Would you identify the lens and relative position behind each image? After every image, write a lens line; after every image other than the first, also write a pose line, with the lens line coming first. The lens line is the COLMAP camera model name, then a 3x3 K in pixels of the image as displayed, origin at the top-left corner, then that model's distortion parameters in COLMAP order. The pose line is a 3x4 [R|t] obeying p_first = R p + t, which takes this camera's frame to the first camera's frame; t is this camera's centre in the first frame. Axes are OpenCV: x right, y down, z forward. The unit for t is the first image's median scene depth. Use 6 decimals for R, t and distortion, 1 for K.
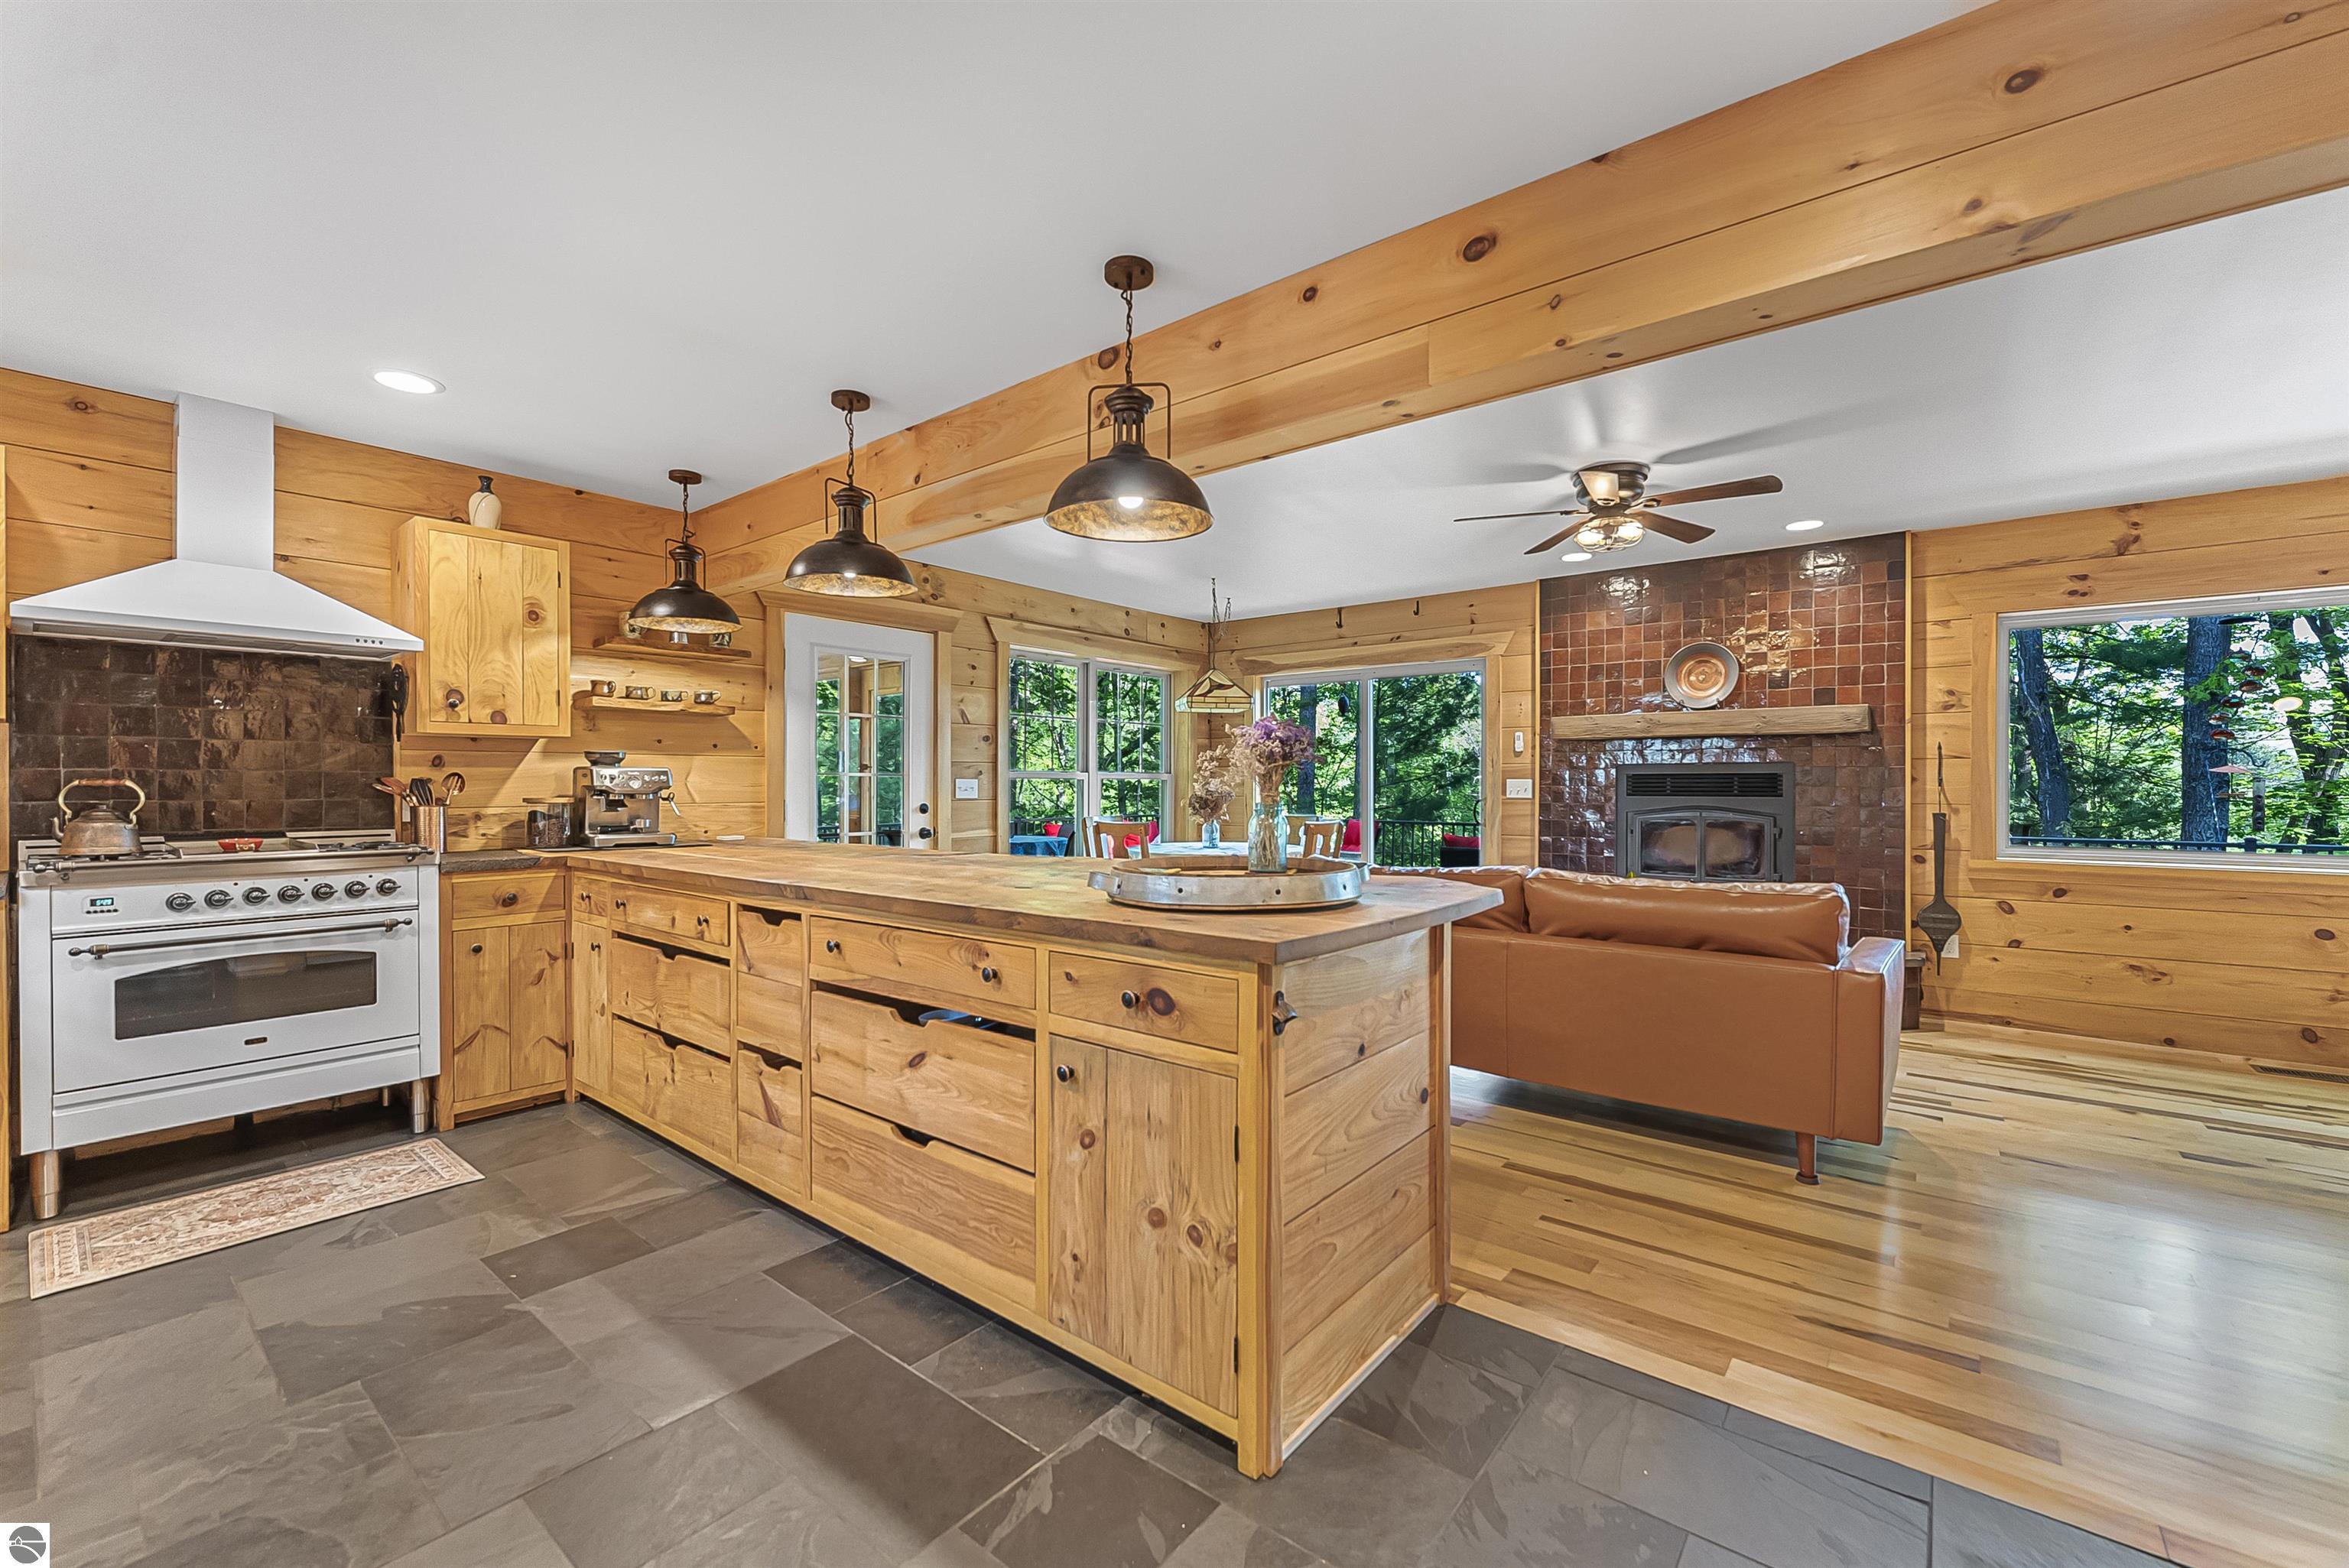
lens RADIAL K [[973.9, 0, 1174.5], [0, 973.9, 784.0], [0, 0, 1]] dist [-0.000566, 0.000466]
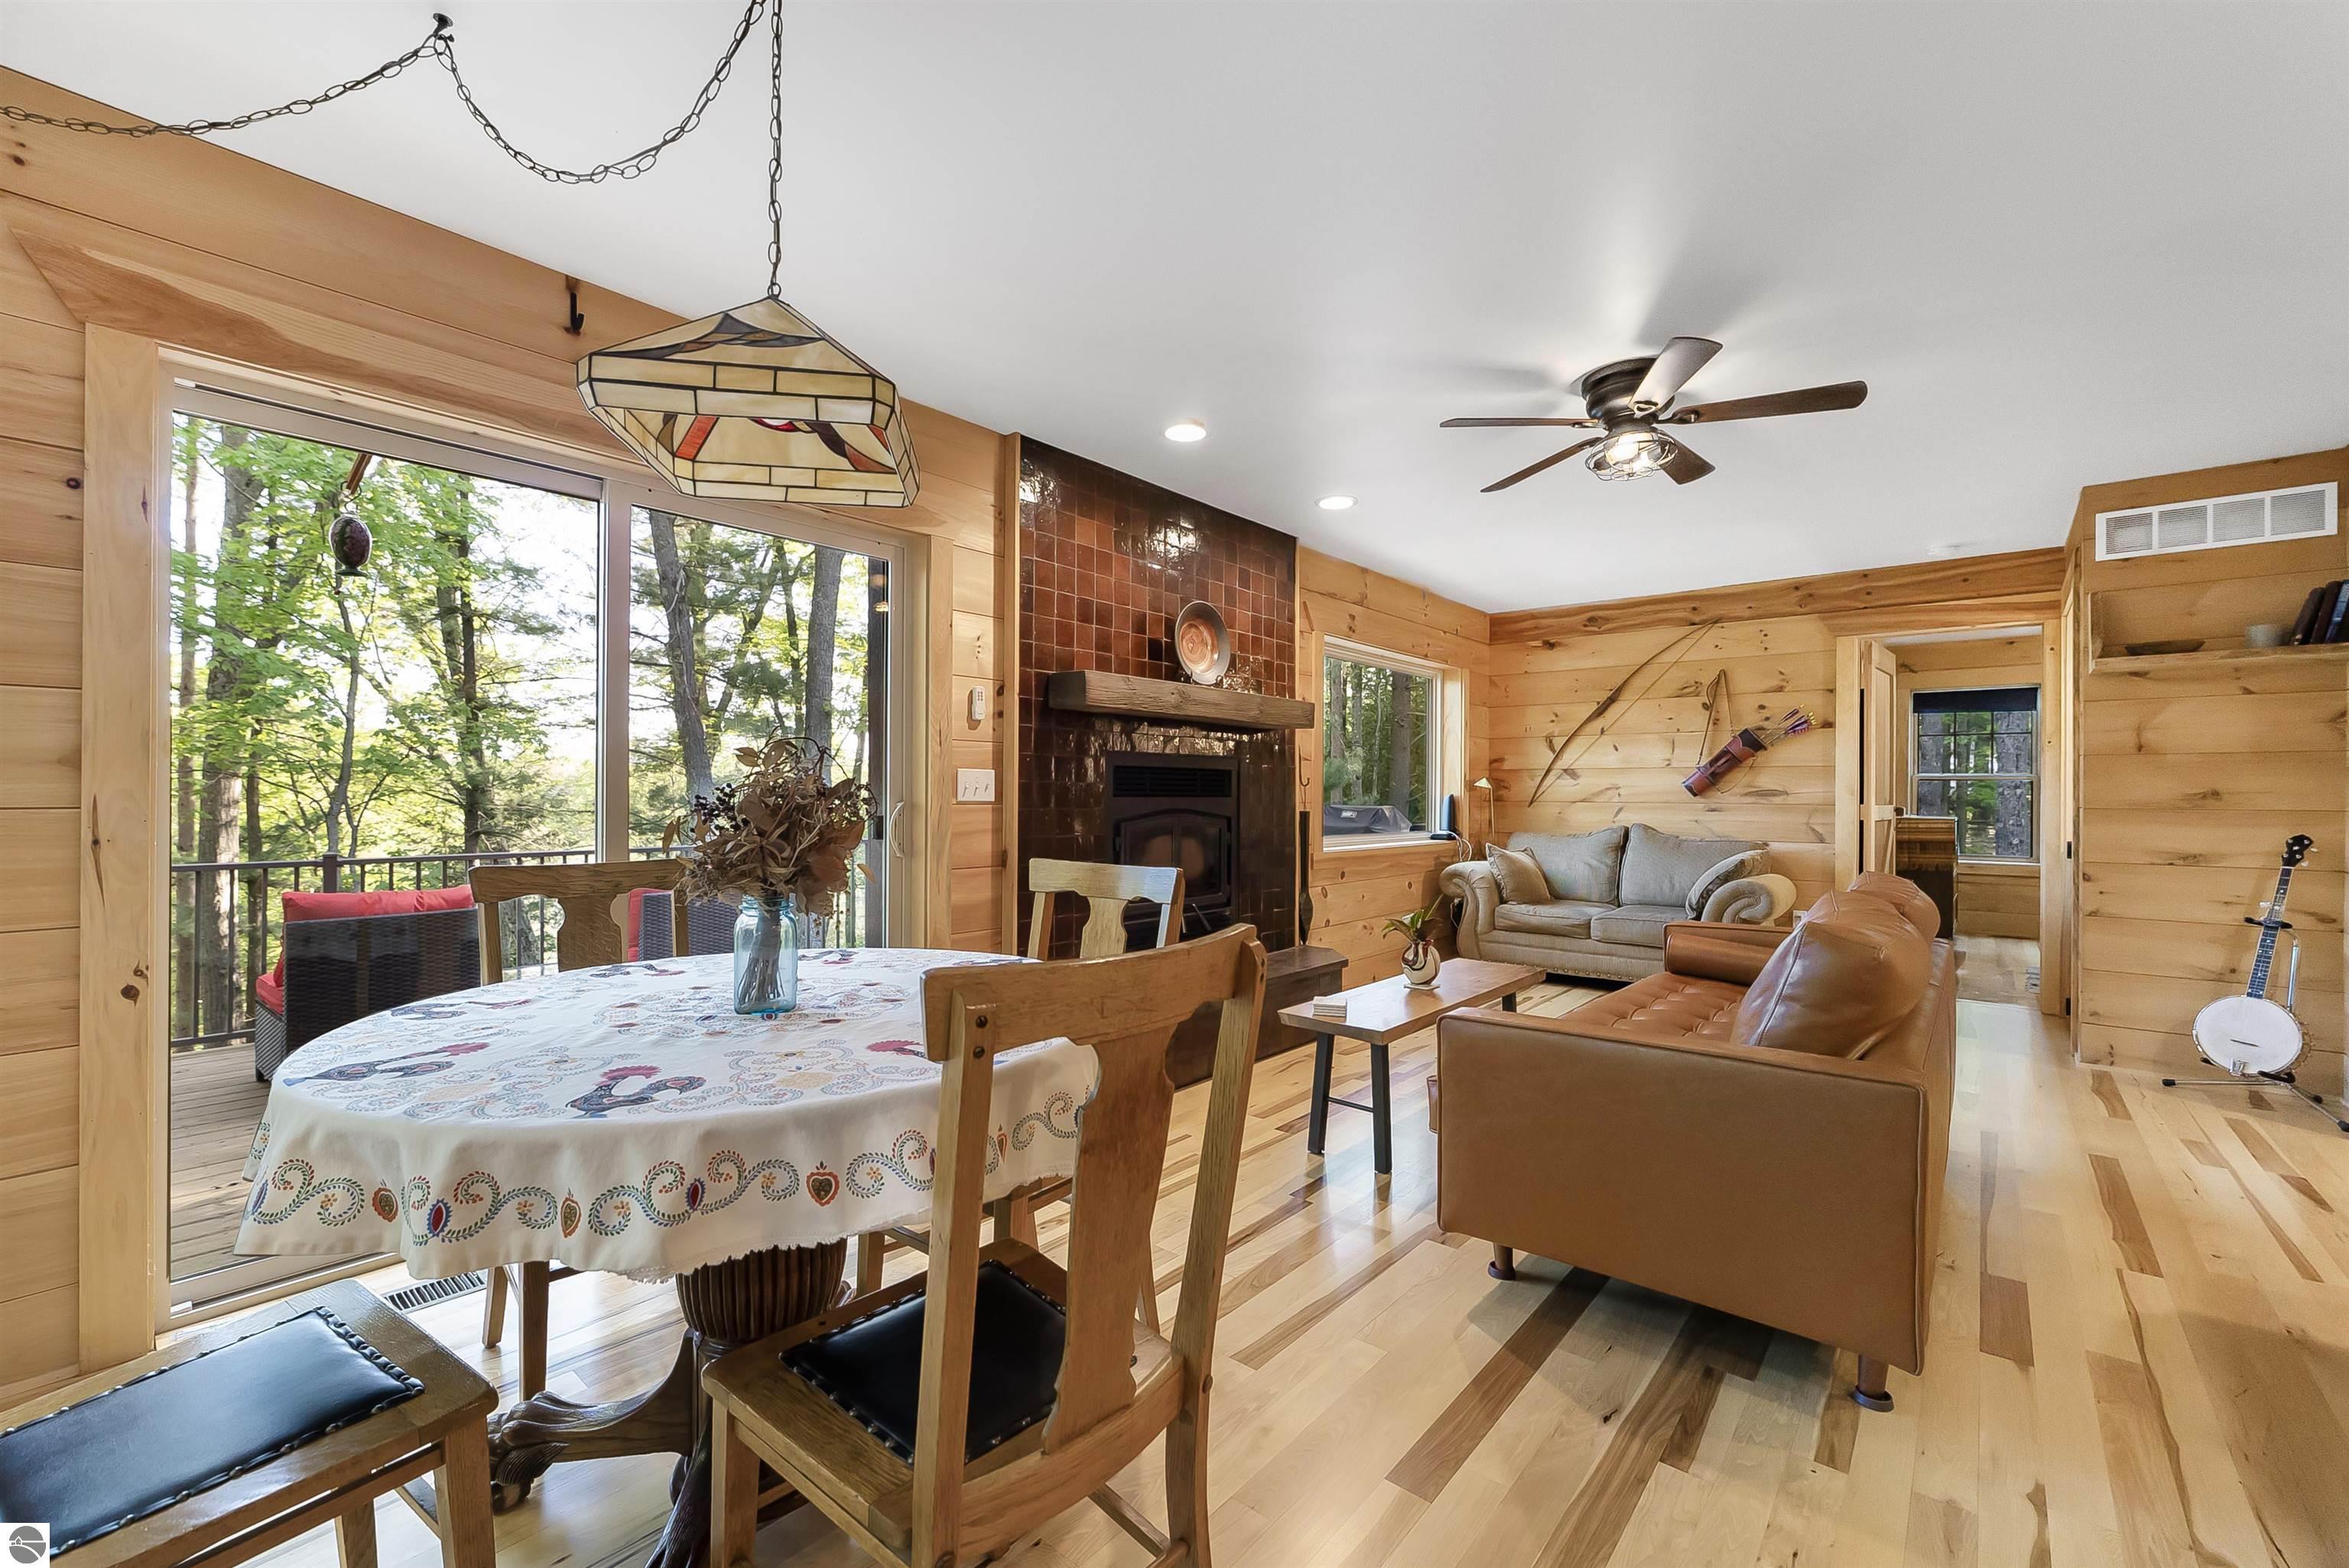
lens RADIAL K [[973.9, 0, 1174.5], [0, 973.9, 784.0], [0, 0, 1]] dist [-0.000566, 0.000466]
pose [[-0.008427, 0.009478, 0.999920, -0.072370], [-0.003235, 0.999950, -0.009506, 0.002789], [-0.999959, -0.003315, -0.008396, 0.301264]]
